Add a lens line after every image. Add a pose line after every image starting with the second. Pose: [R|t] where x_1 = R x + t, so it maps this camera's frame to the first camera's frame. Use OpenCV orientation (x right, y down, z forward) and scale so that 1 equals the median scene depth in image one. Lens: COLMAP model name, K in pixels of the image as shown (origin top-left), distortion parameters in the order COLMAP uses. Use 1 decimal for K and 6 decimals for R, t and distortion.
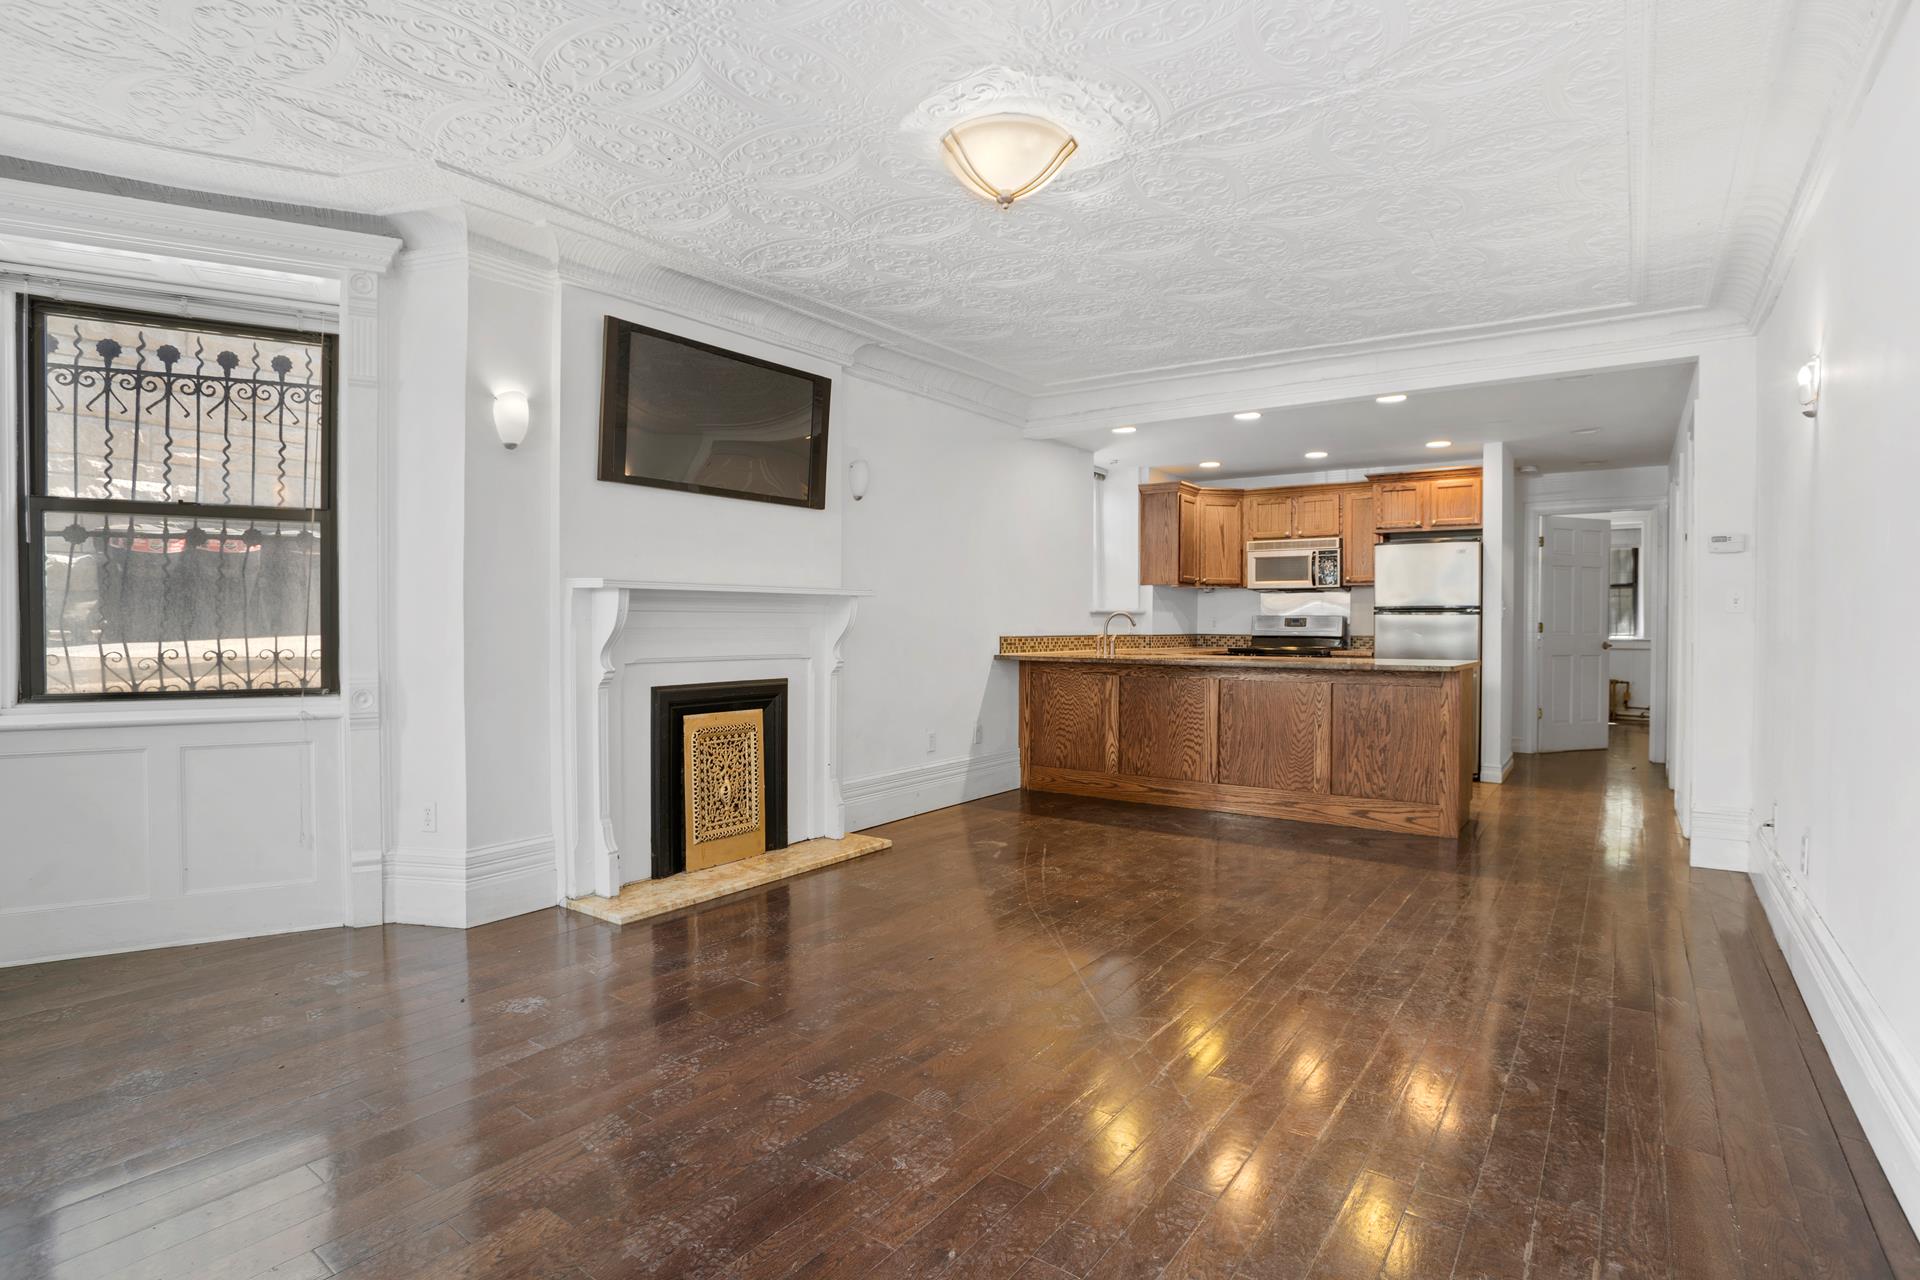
lens RADIAL K [[957.7, 0, 960.0], [0, 957.7, 640.0], [0, 0, 1]] dist [-0.002136, 0.013303]
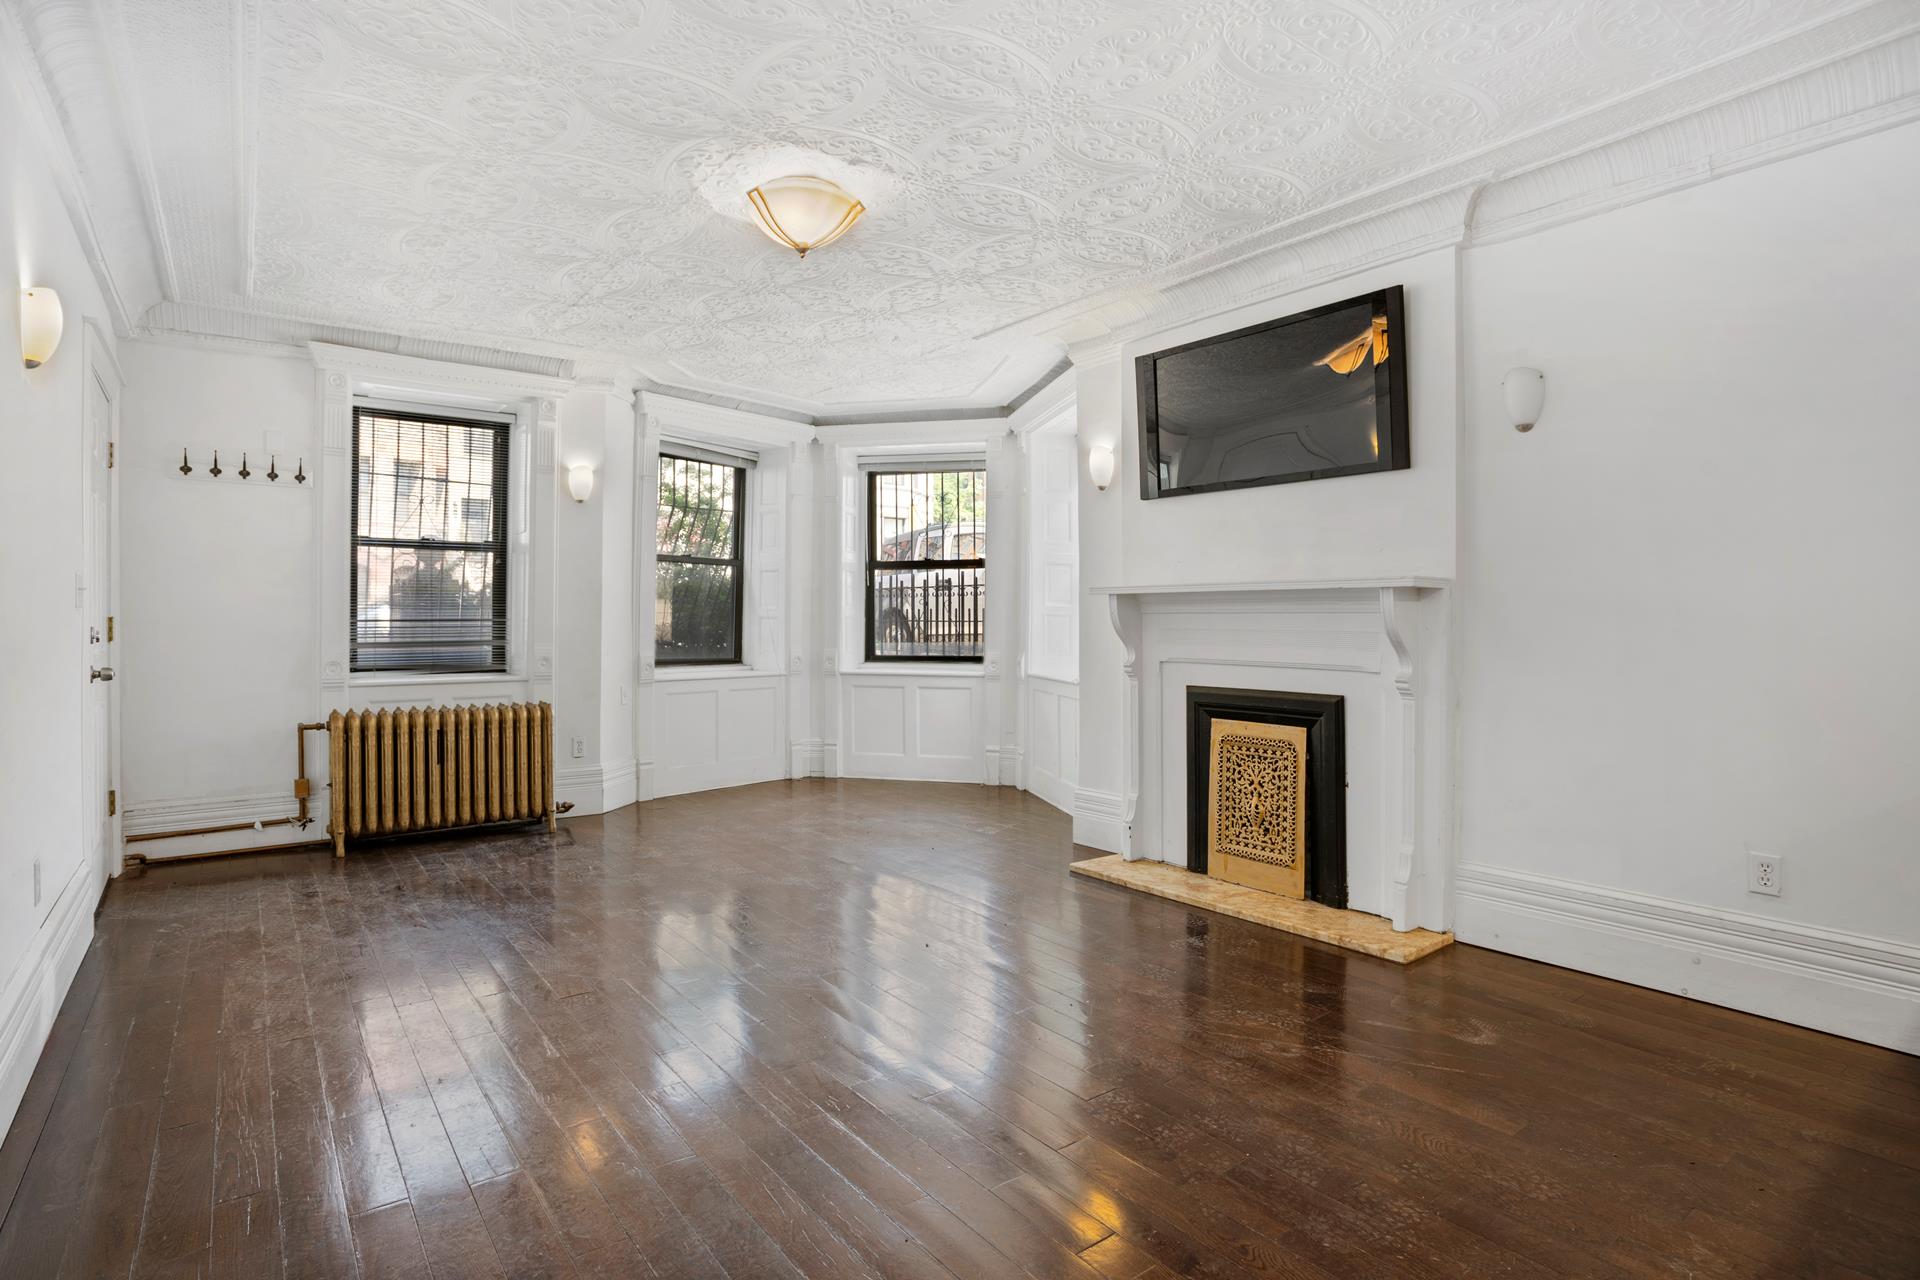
lens RADIAL K [[957.7, 0, 960.0], [0, 957.7, 640.0], [0, 0, 1]] dist [-0.002136, 0.013303]
pose [[-0.241239, 0.020679, -0.970245, 0.699388], [-0.019425, 0.999470, 0.026132, -0.021506], [0.970271, 0.025151, -0.240710, 0.935146]]
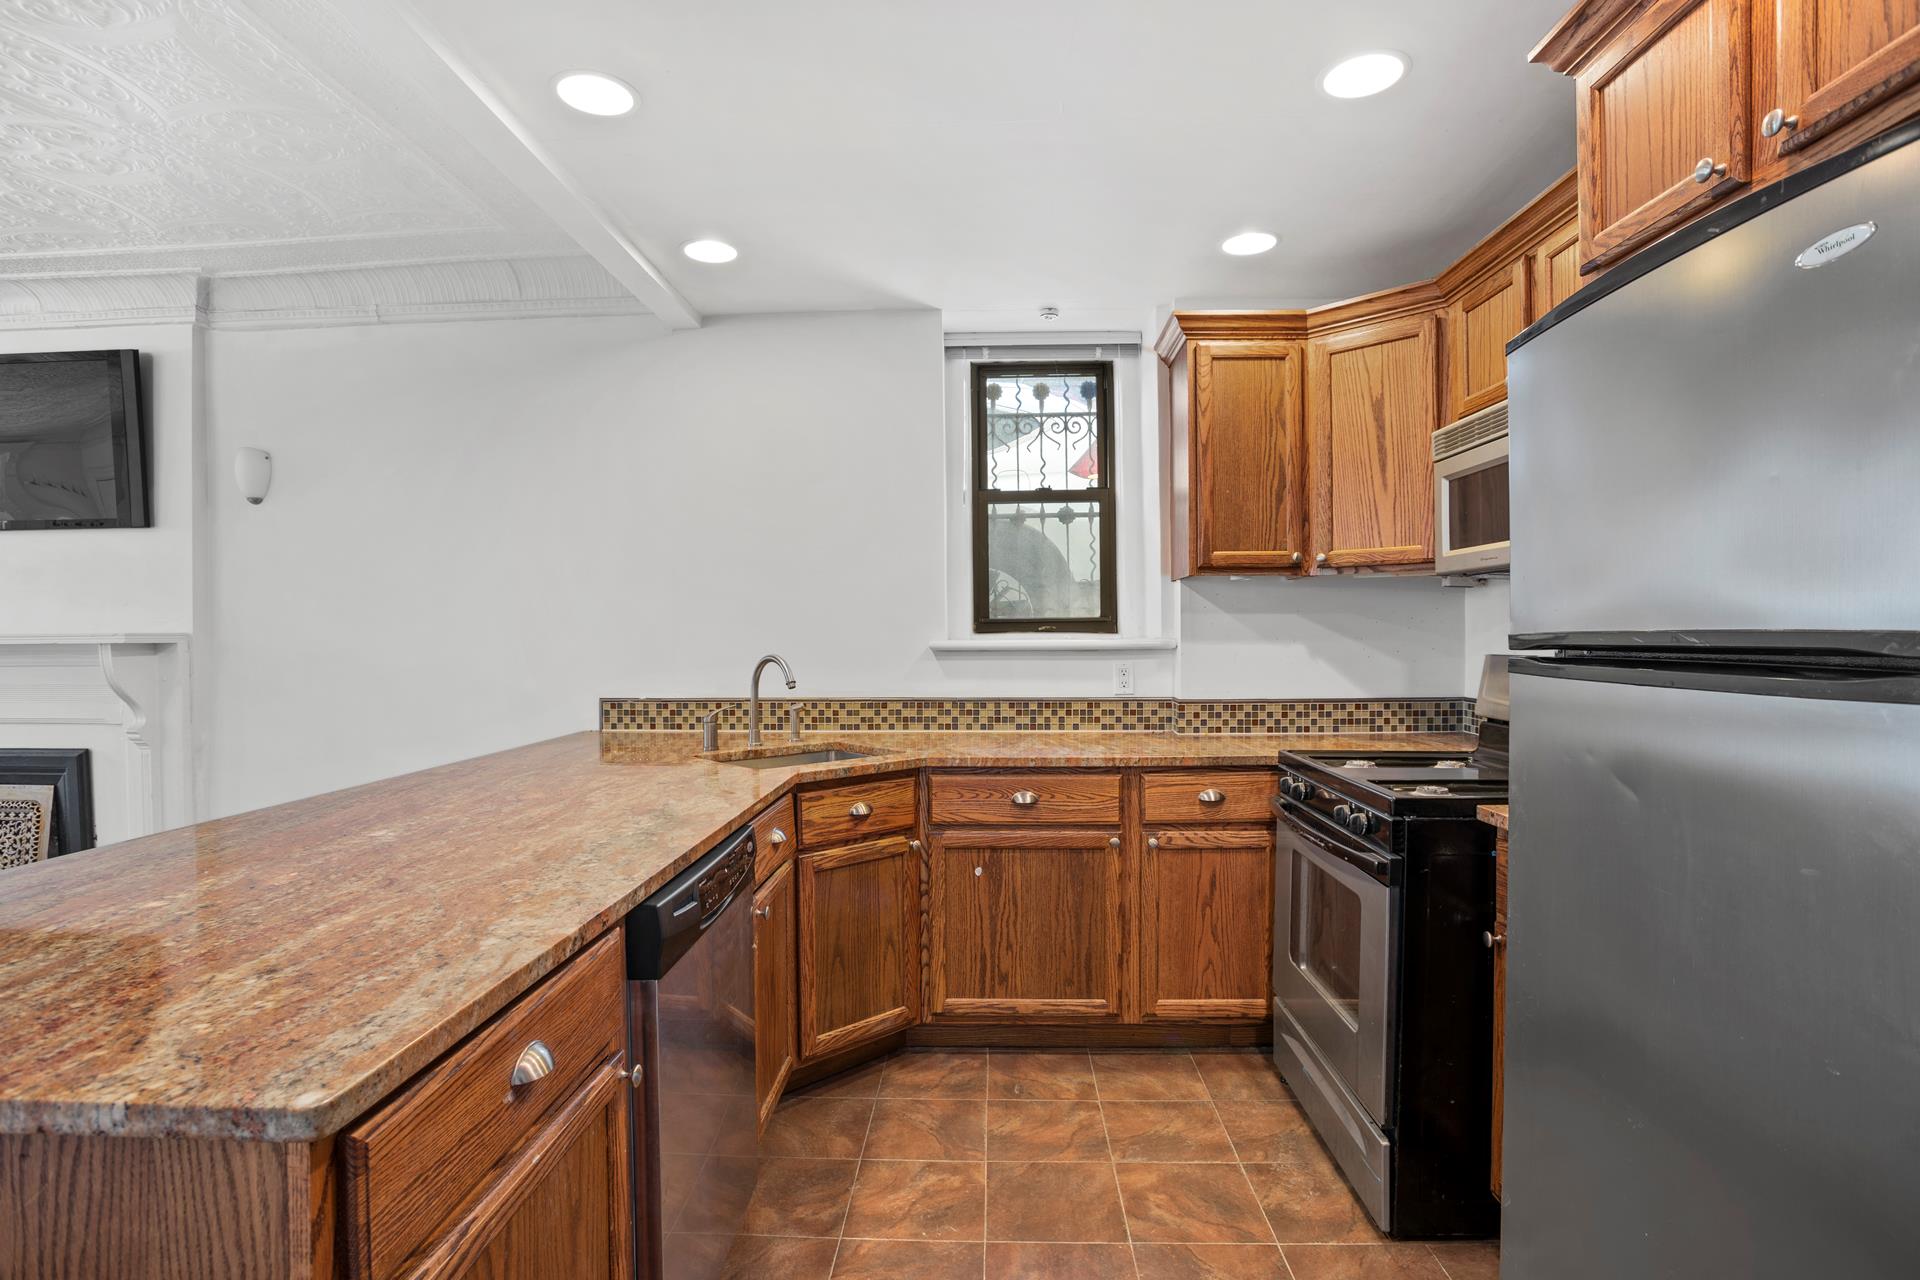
lens RADIAL K [[957.7, 0, 960.0], [0, 957.7, 640.0], [0, 0, 1]] dist [-0.002136, 0.013303]
pose [[0.506509, -0.000499, -0.862234, 0.910971], [-0.006565, 0.999969, -0.004435, -0.053331], [0.862209, 0.007907, 0.506490, 1.286796]]
